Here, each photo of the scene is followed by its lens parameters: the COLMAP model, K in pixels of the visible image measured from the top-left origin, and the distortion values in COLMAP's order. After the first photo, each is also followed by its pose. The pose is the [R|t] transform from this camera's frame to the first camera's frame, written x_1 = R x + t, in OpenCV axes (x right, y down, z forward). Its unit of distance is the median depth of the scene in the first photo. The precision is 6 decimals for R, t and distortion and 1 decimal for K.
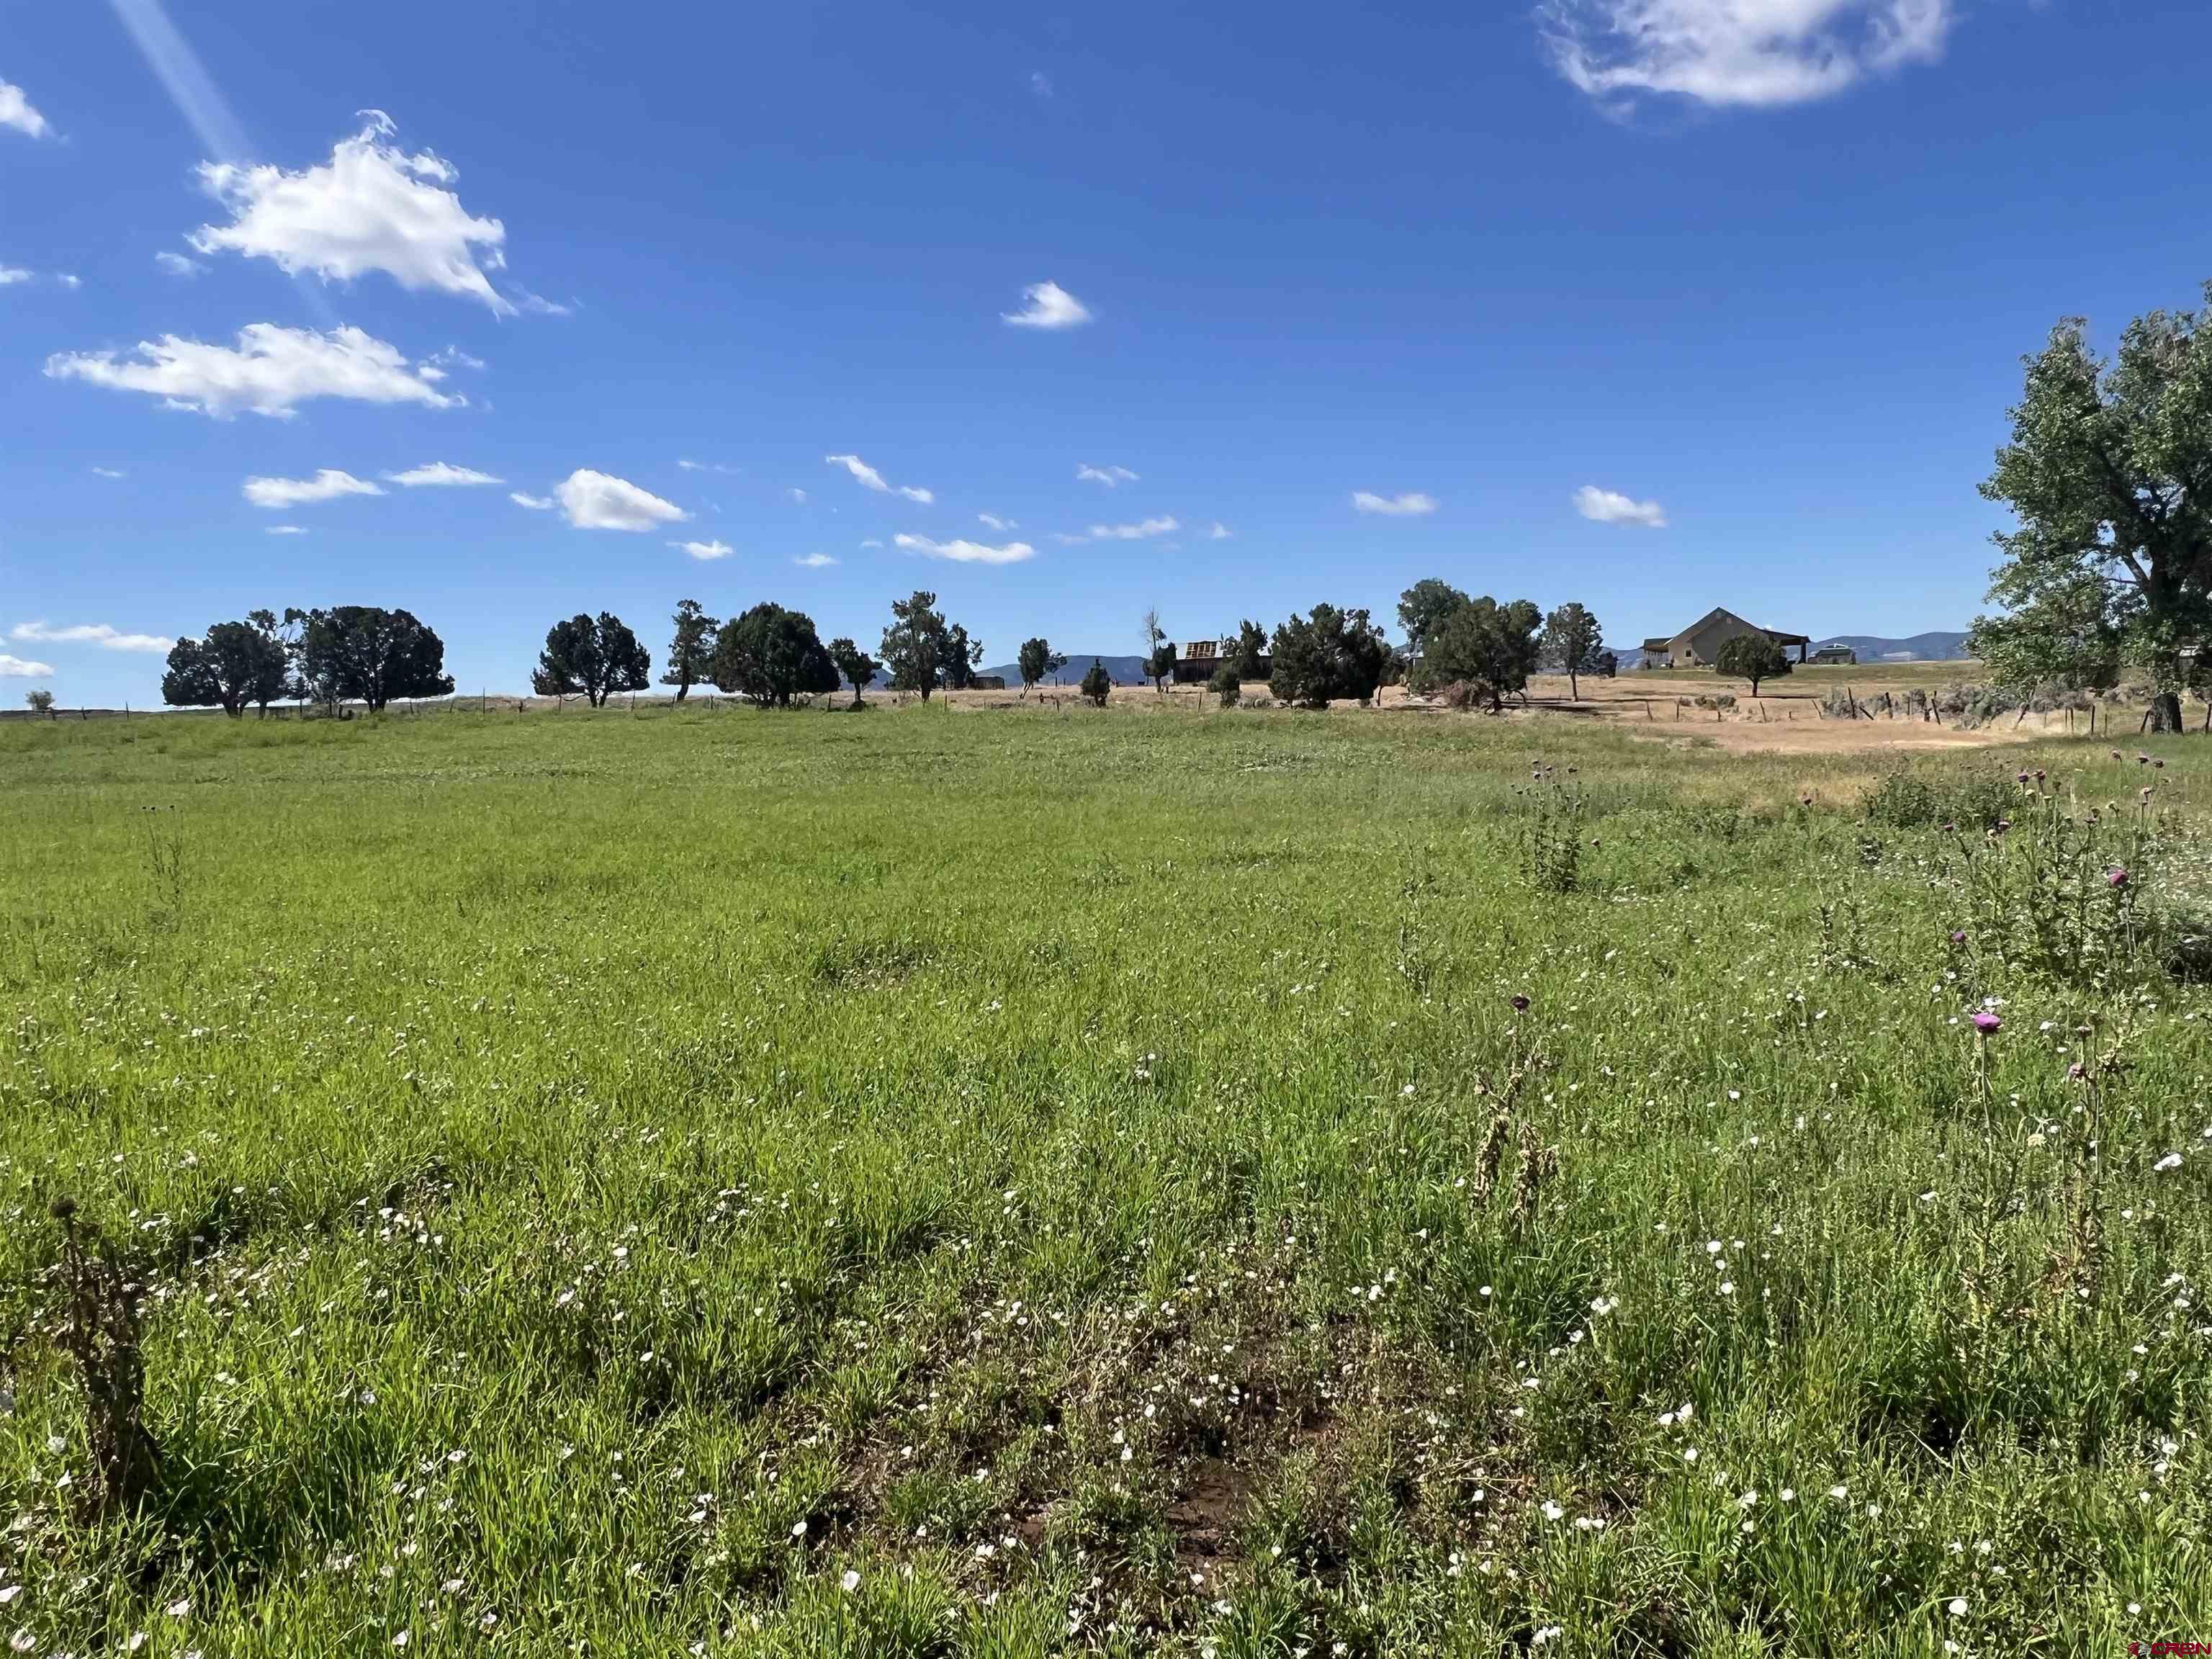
lens RADIAL K [[1497.3, 0, 1126.1], [0, 1497.3, 827.1], [0, 0, 1]] dist [-0.004325, -0.010584]
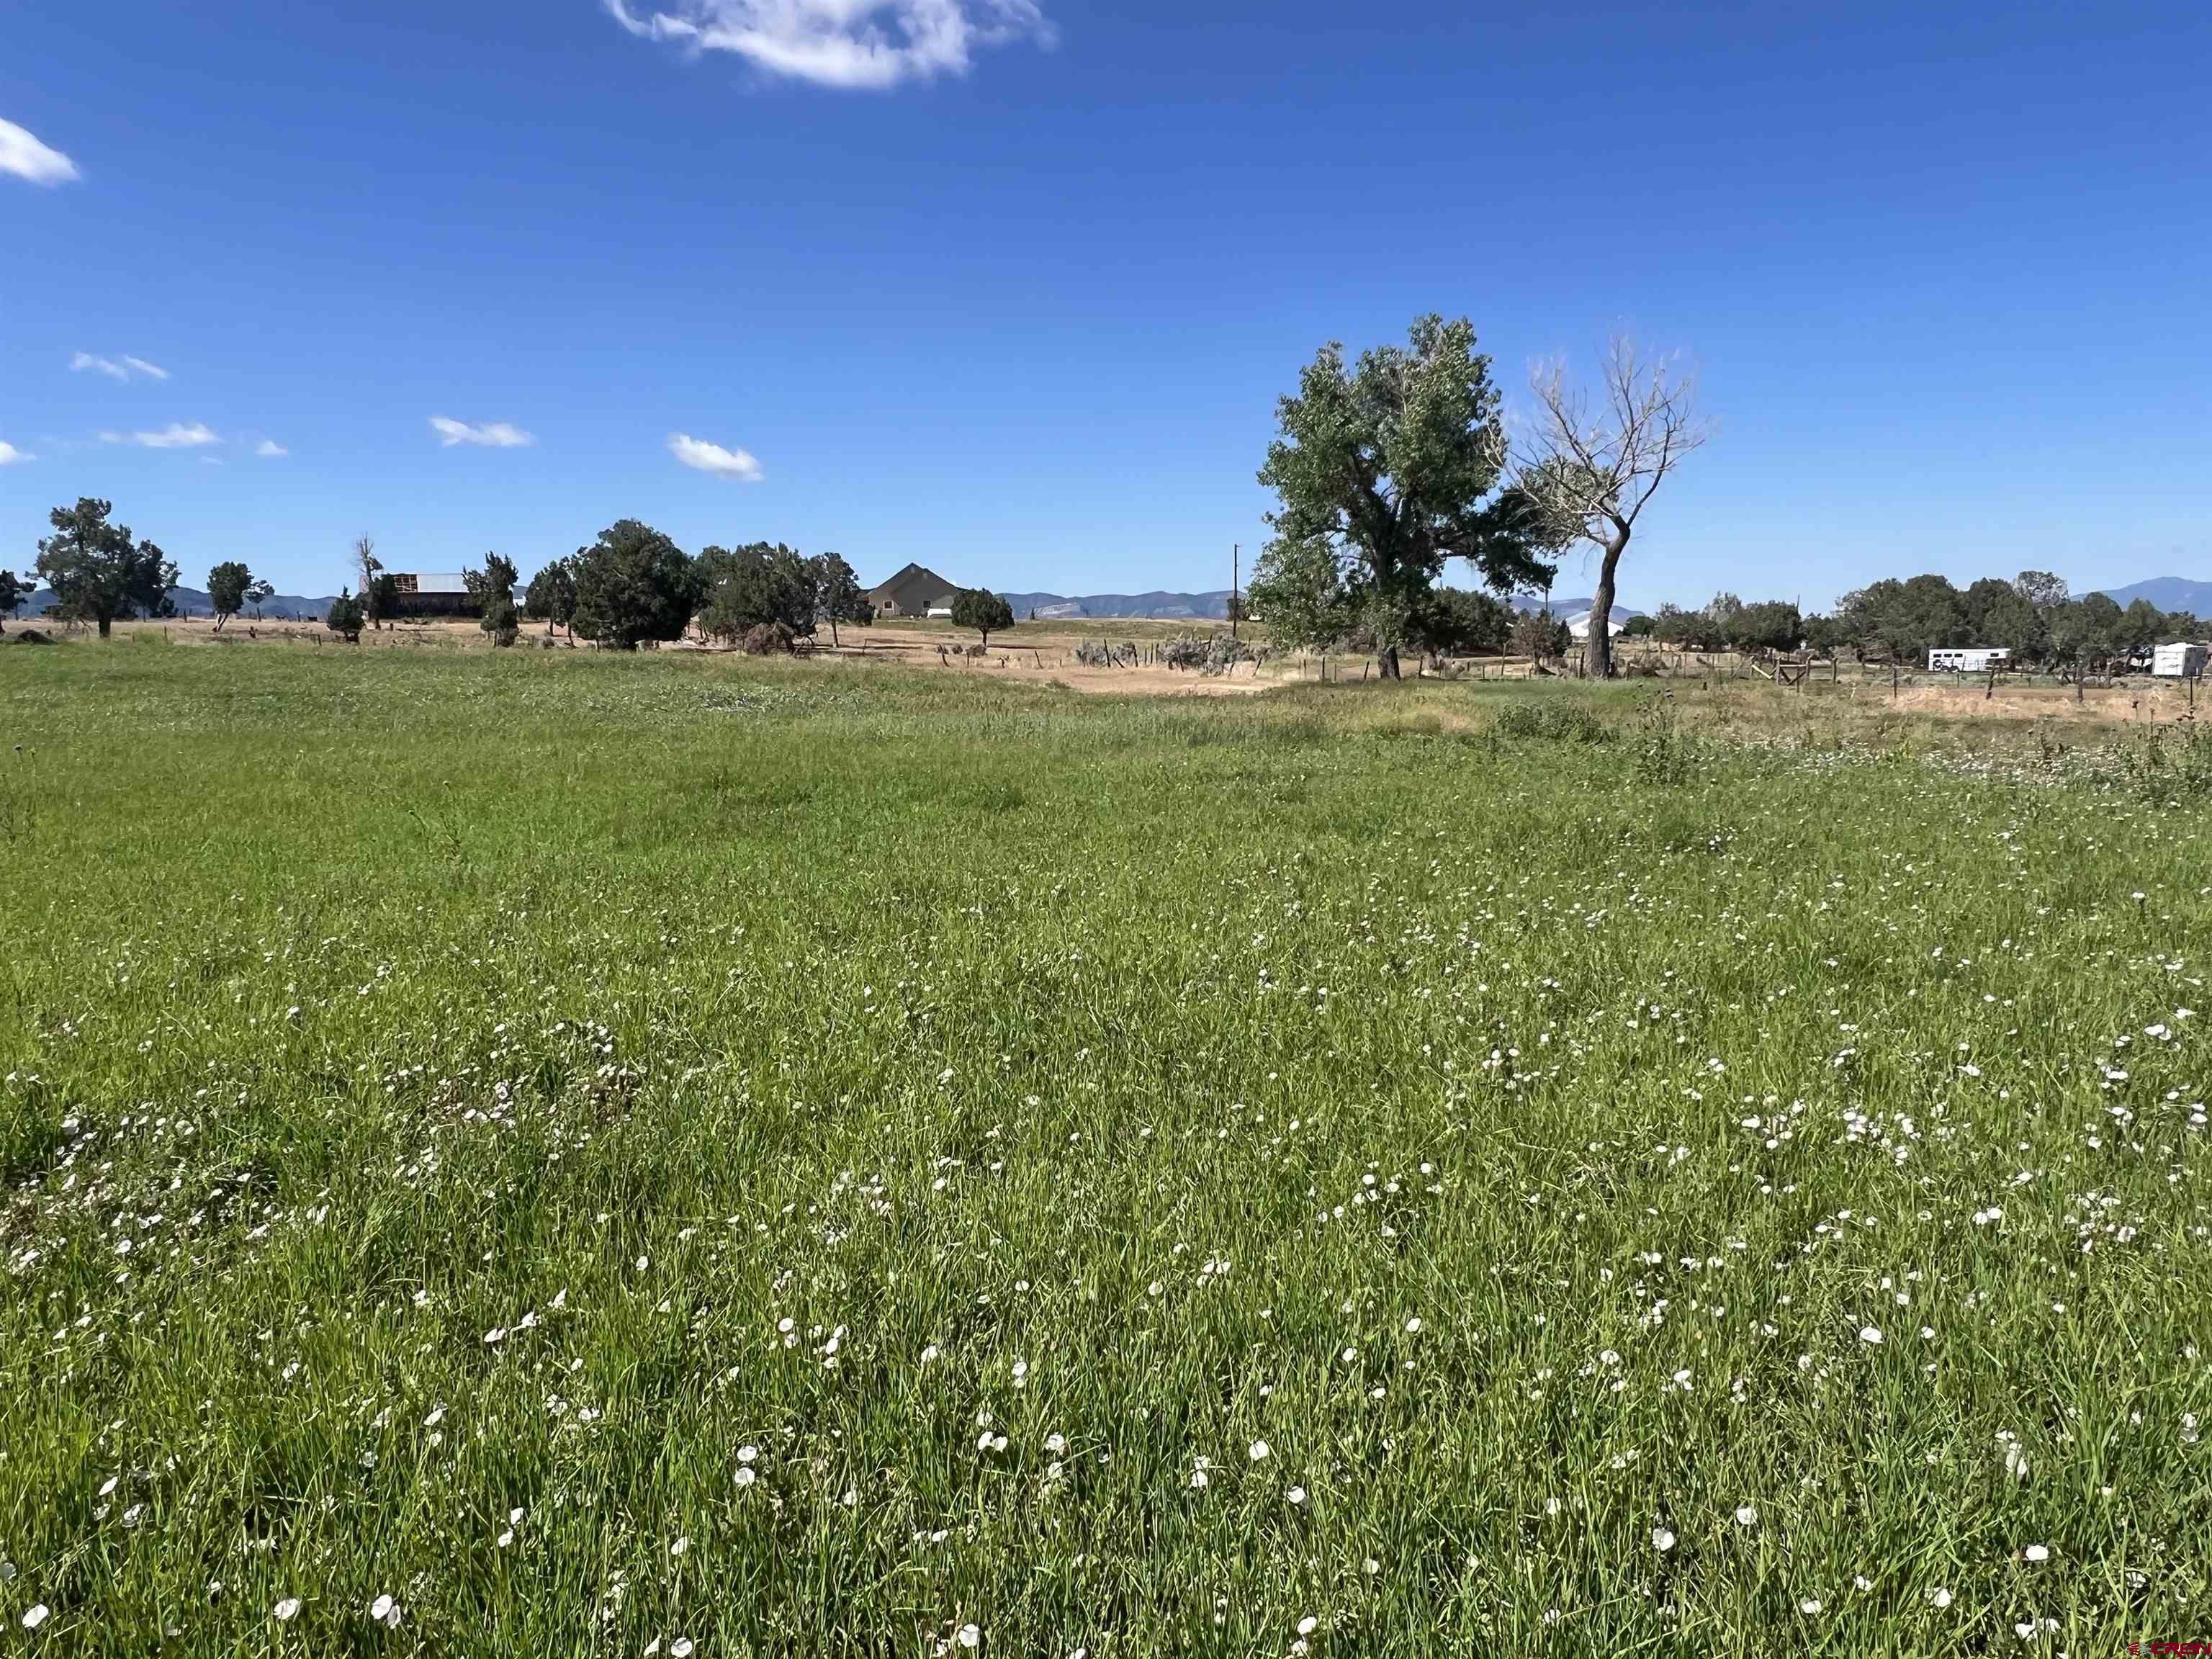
lens RADIAL K [[1497.3, 0, 1098.6], [0, 1497.3, 827.9], [0, 0, 1]] dist [-0.004325, -0.010584]
pose [[0.841514, -0.046902, 0.538195, -0.125497], [0.028107, 0.998676, 0.043083, 0.001344], [-0.539503, -0.021128, 0.841718, 0.028238]]
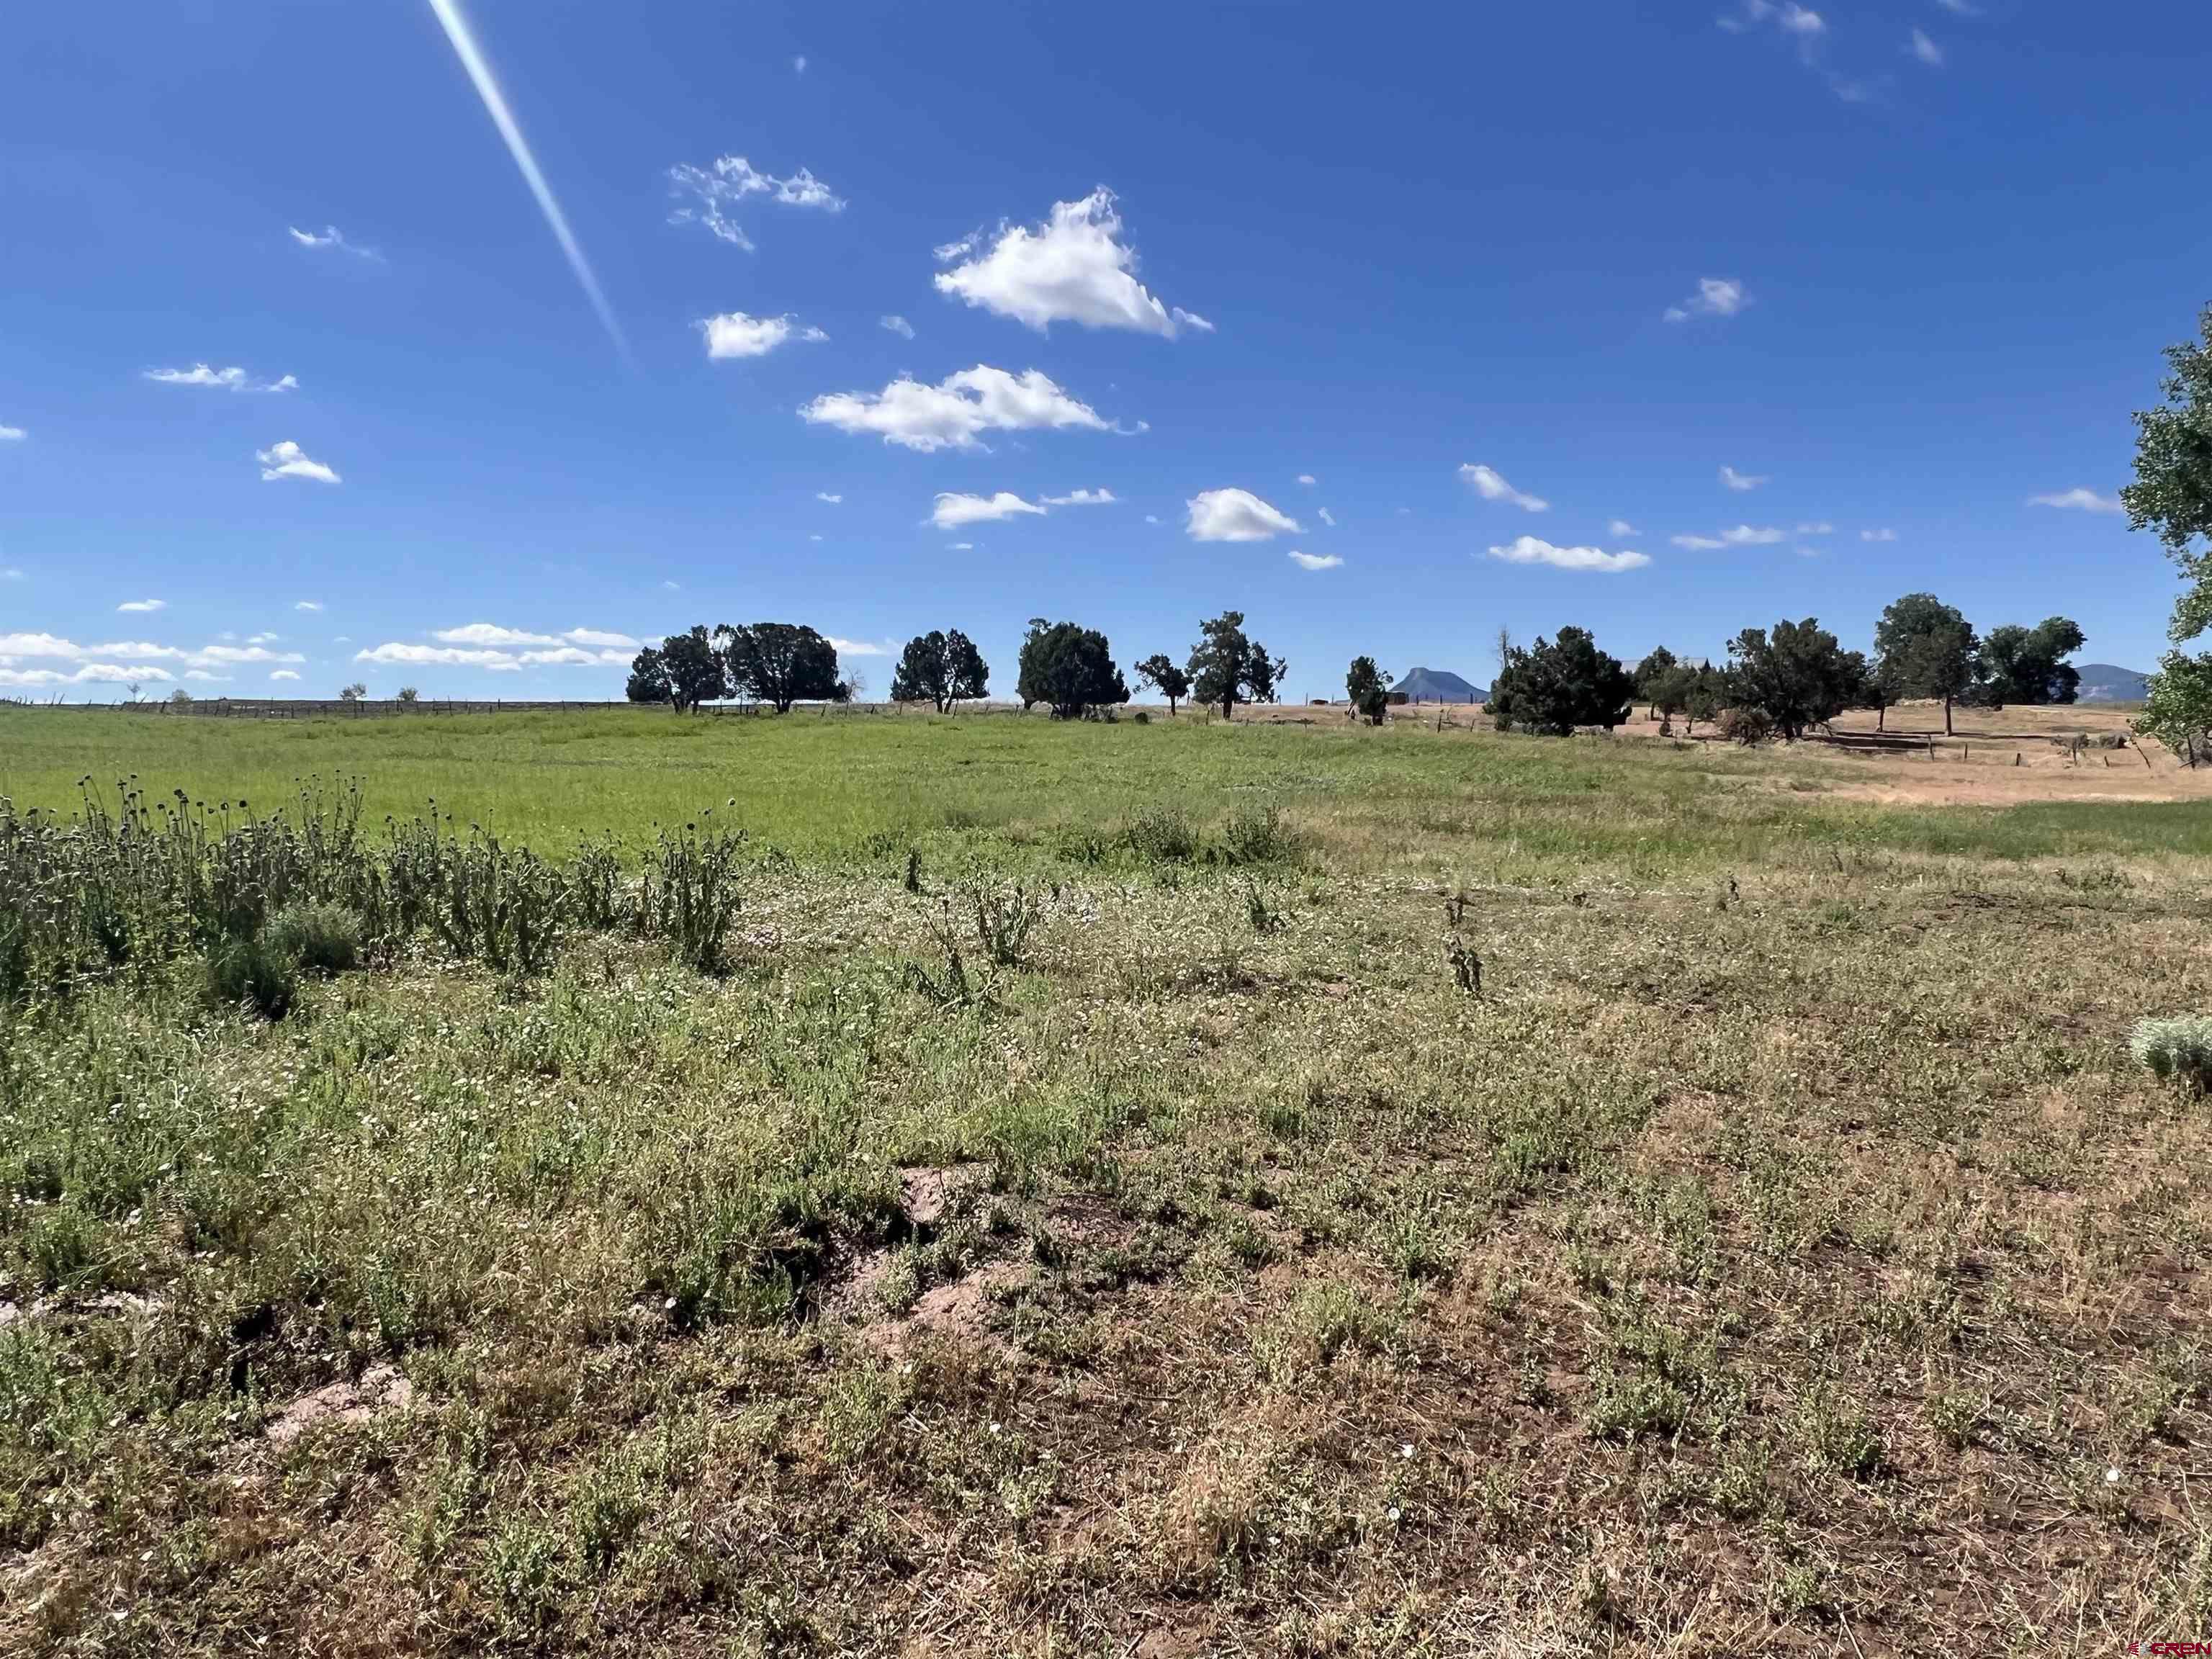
lens RADIAL K [[1497.3, 0, 1100.3], [0, 1497.3, 841.1], [0, 0, 1]] dist [-0.004325, -0.010584]
pose [[0.910409, 0.064426, -0.408661, 0.232130], [-0.062988, 0.997870, 0.016993, -0.007743], [0.408886, 0.010270, 0.912528, -0.002245]]
